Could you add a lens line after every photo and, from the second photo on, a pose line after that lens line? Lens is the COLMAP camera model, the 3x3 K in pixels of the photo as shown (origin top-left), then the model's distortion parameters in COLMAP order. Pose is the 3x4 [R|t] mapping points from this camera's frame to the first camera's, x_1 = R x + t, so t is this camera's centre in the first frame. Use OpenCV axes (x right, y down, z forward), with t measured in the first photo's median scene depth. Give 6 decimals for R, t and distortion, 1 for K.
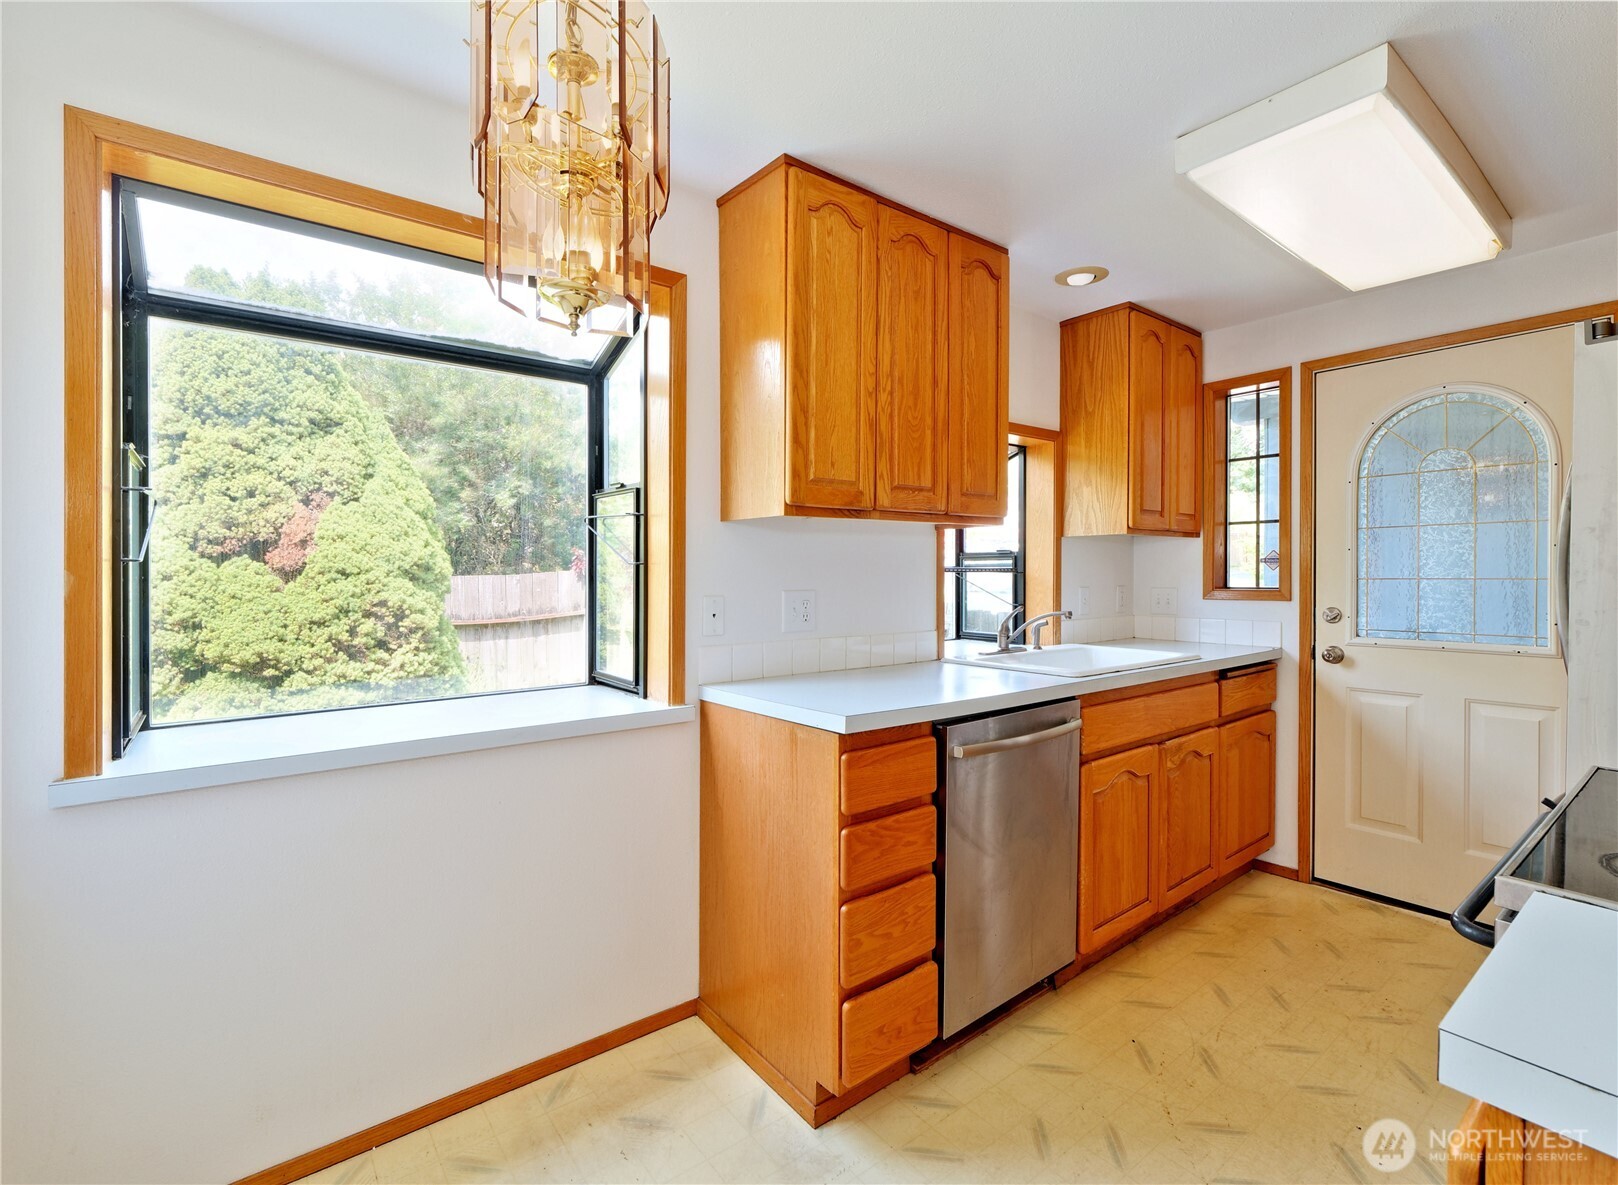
lens RADIAL K [[742.2, 0, 810.2], [0, 742.2, 581.1], [0, 0, 1]] dist [0.001057, -0.000158]
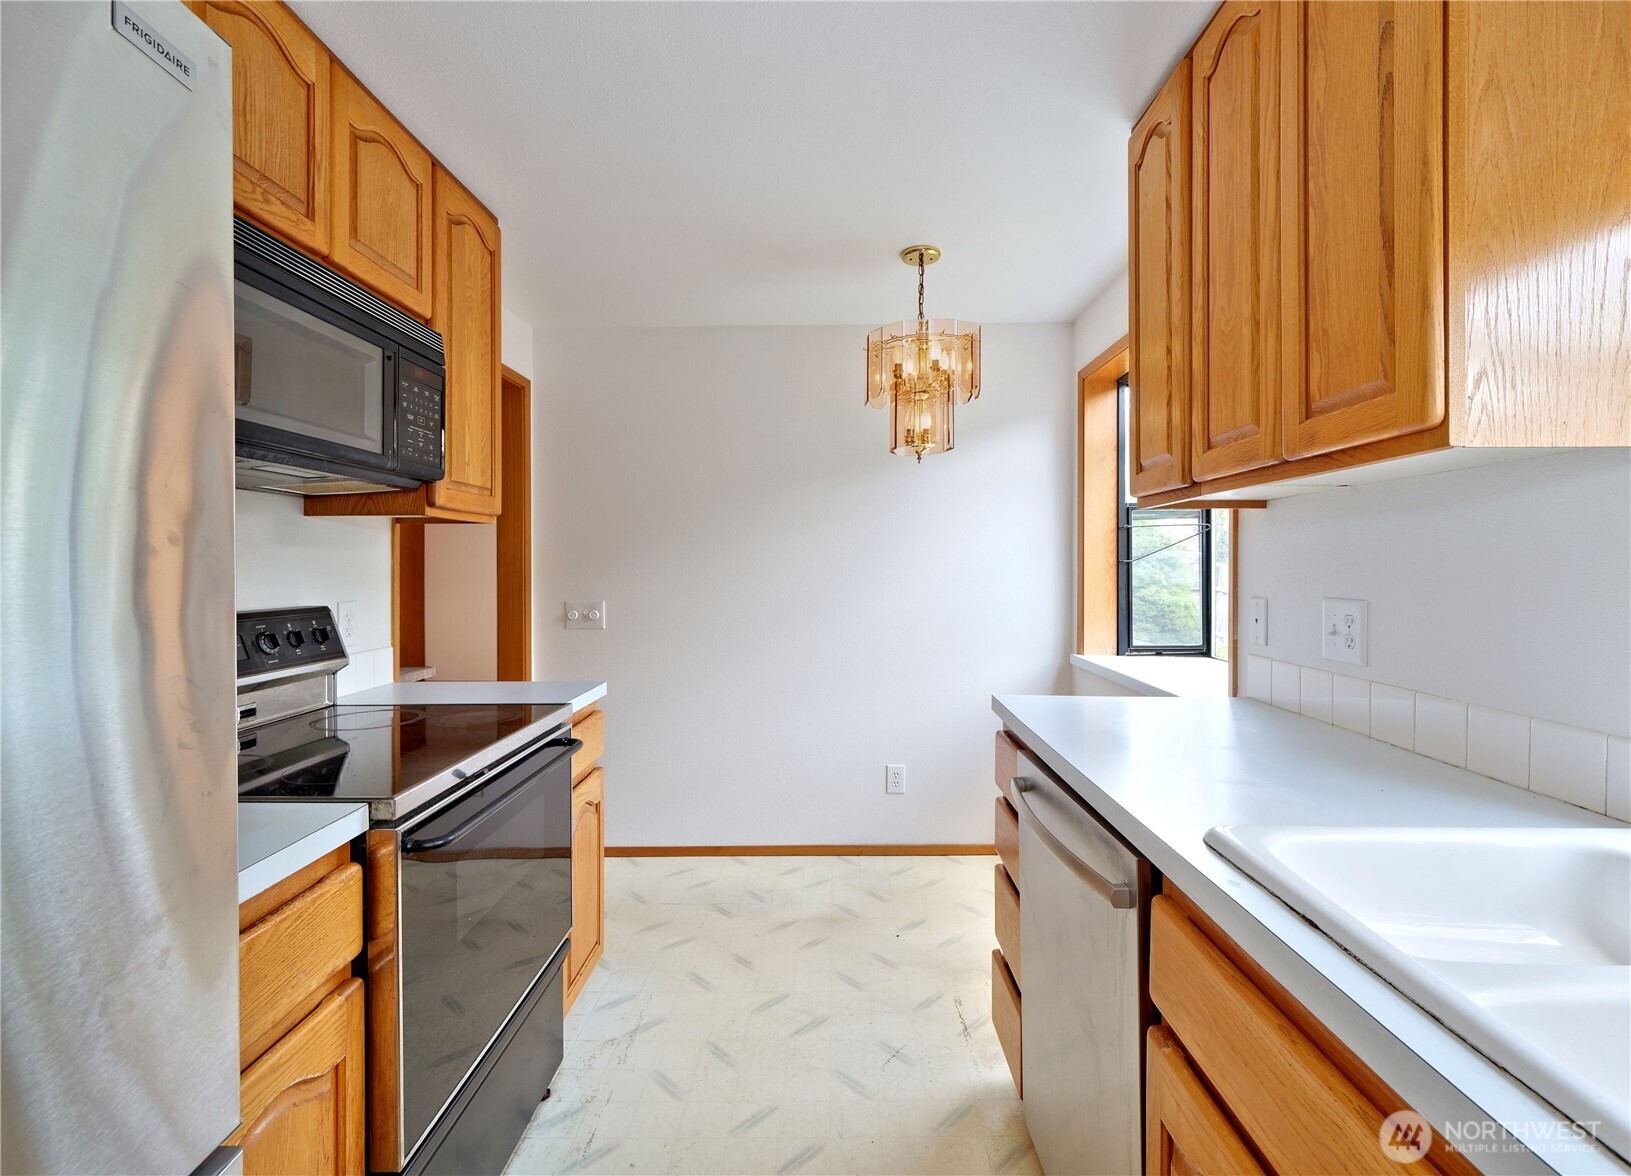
lens RADIAL K [[739.2, 0, 818.6], [0, 739.2, 558.4], [0, 0, 1]] dist [-0.000411, -0.000110]
pose [[-0.628744, -0.003919, -0.777603, 0.666991], [-0.007350, 0.999973, 0.000903, -0.017249], [0.777578, 0.006284, -0.628756, 0.902095]]
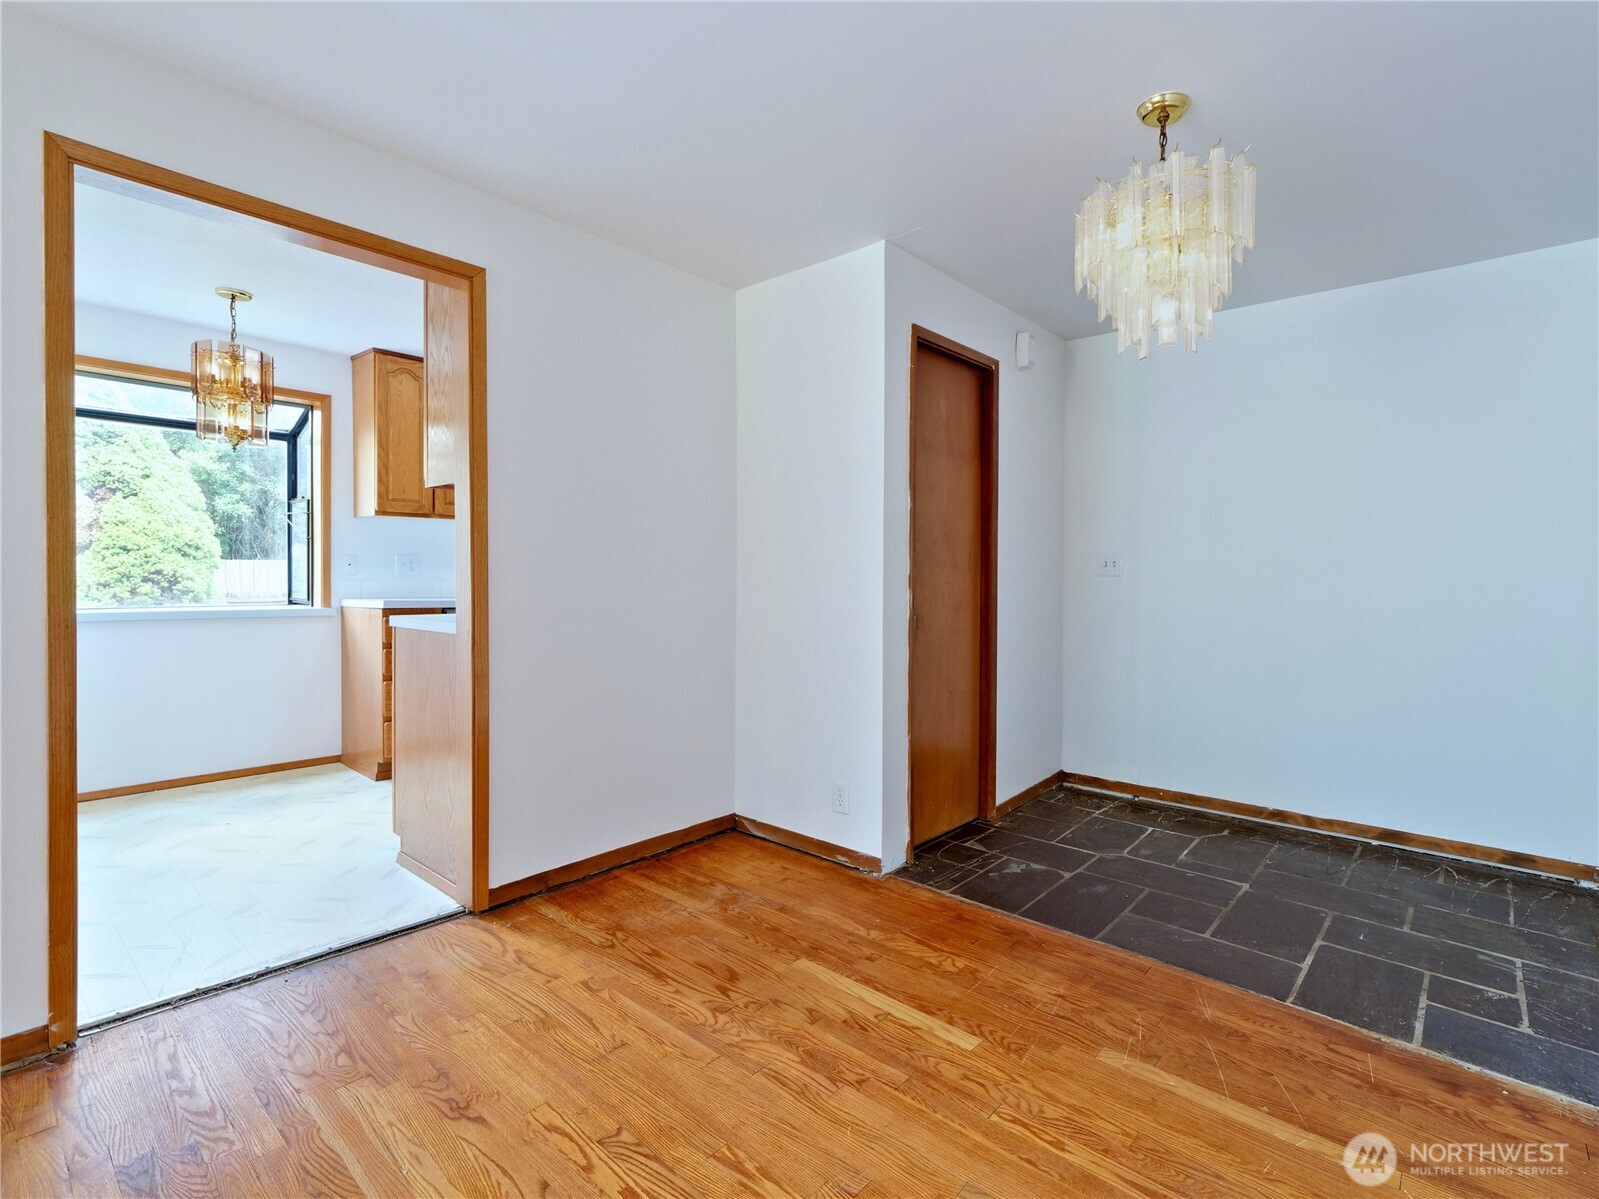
lens RADIAL K [[762.3, 0, 835.9], [0, 762.3, 597.4], [0, 0, 1]] dist [0.000647, -0.000209]
pose [[0.979449, 0.004766, 0.201634, 0.580351], [-0.008121, 0.999842, 0.015818, 0.071526], [-0.201527, -0.017131, 0.979333, -1.003350]]
